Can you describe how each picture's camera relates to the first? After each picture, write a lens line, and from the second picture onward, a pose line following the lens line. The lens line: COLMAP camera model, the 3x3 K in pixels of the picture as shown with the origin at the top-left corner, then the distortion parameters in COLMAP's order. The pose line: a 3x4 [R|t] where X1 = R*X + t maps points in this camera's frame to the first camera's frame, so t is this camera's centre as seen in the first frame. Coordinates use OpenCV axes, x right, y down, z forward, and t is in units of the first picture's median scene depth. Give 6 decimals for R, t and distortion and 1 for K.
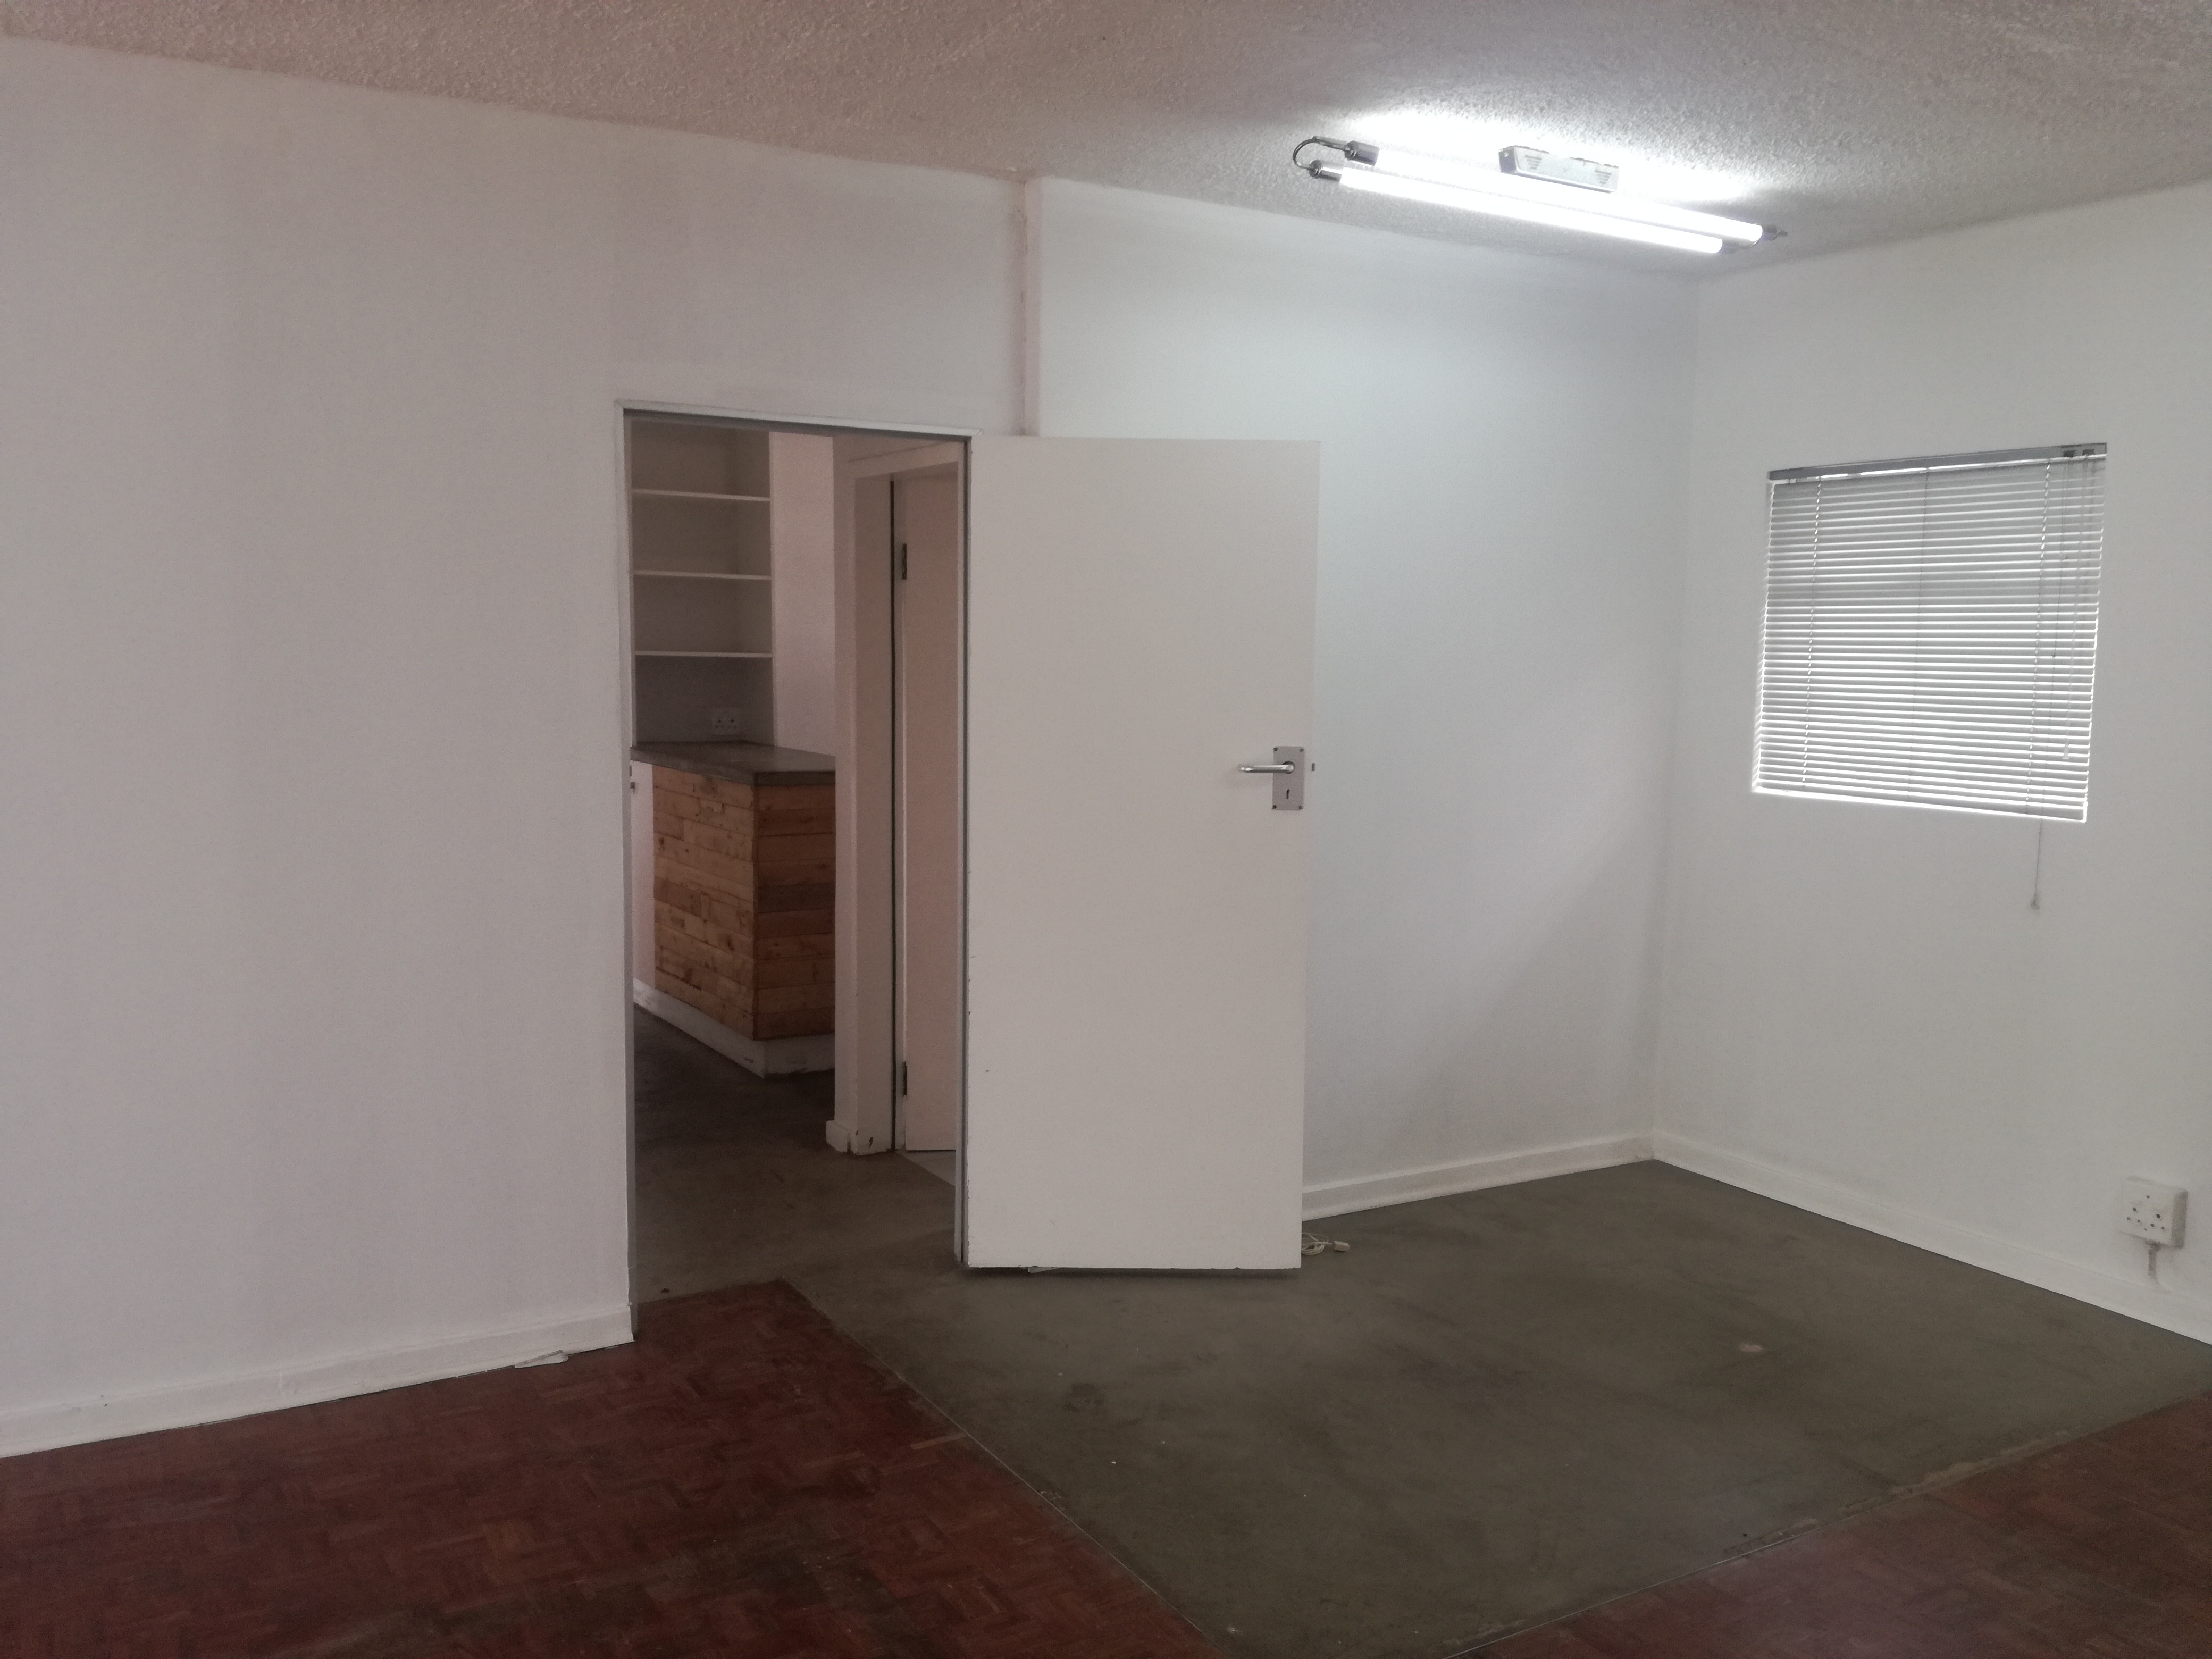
lens RADIAL K [[1744.7, 0, 1106.0], [0, 1744.7, 829.5], [0, 0, 1]] dist [-0.001773, -0.004798]
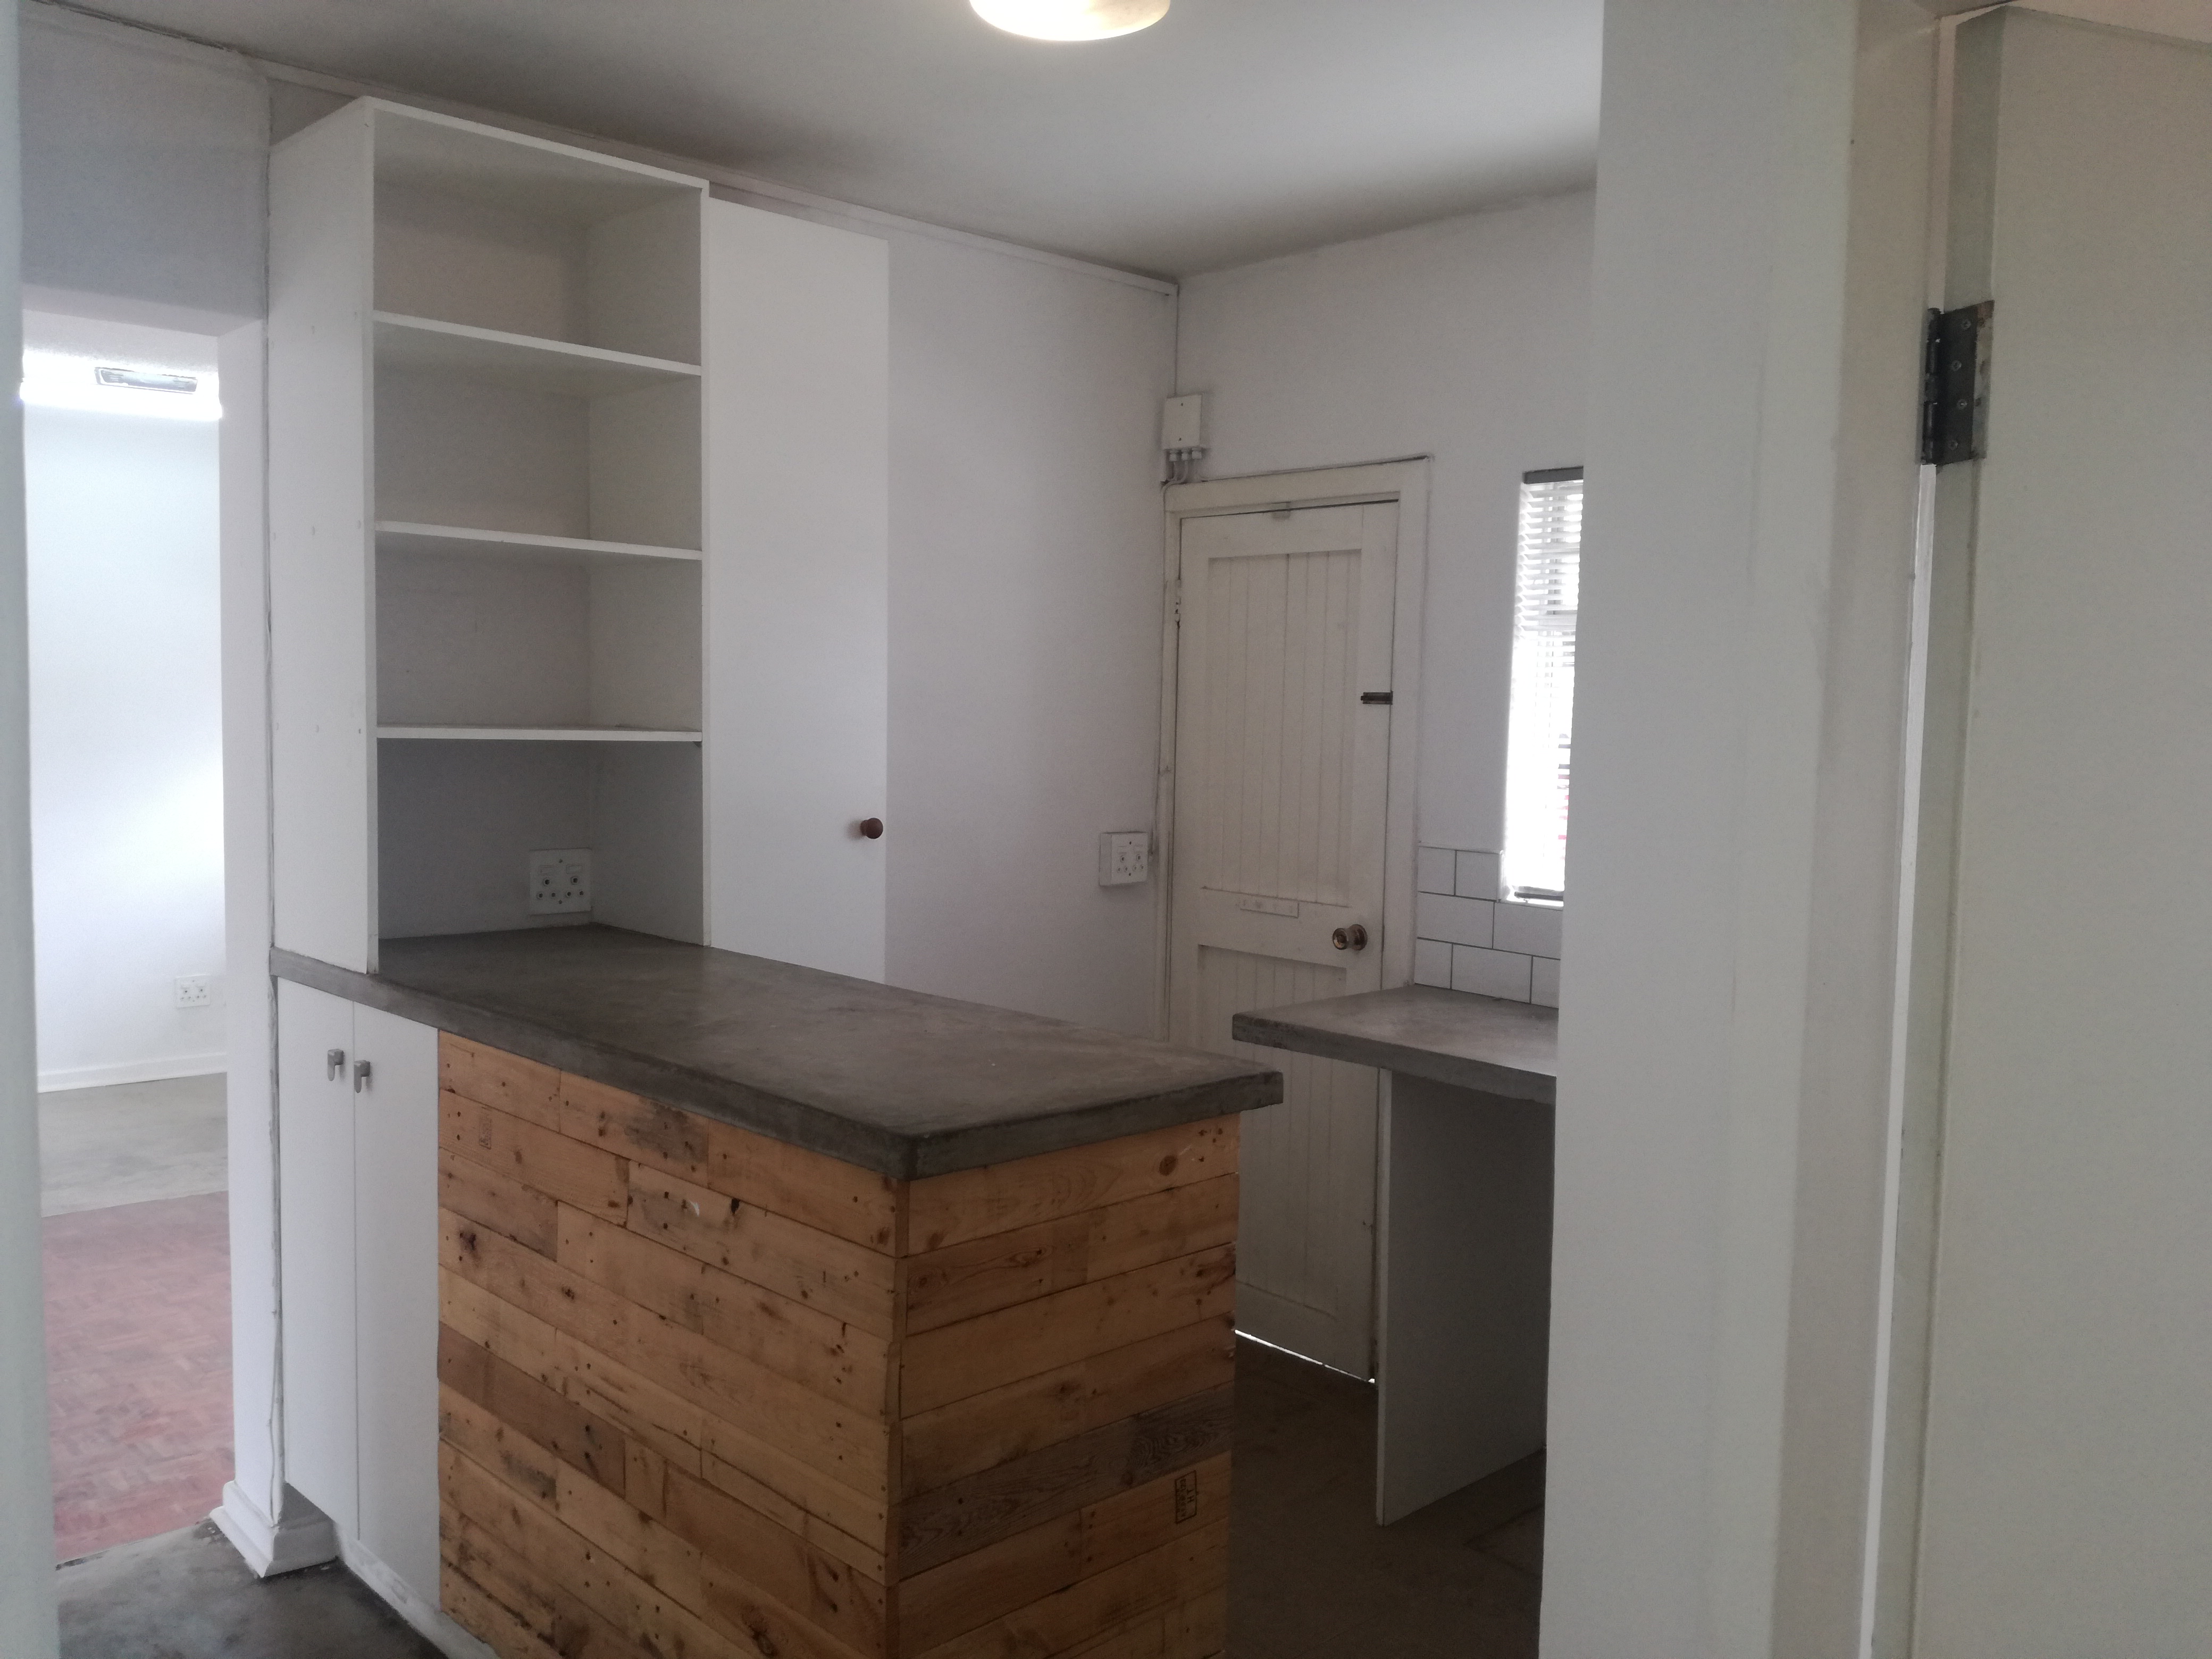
lens RADIAL K [[1744.7, 0, 1106.0], [0, 1744.7, 829.5], [0, 0, 1]] dist [-0.001773, -0.004798]
pose [[0.974651, -0.009418, 0.223532, -0.205364], [0.016949, 0.999351, -0.031799, -0.066542], [-0.223088, 0.034782, 0.974178, 0.607069]]
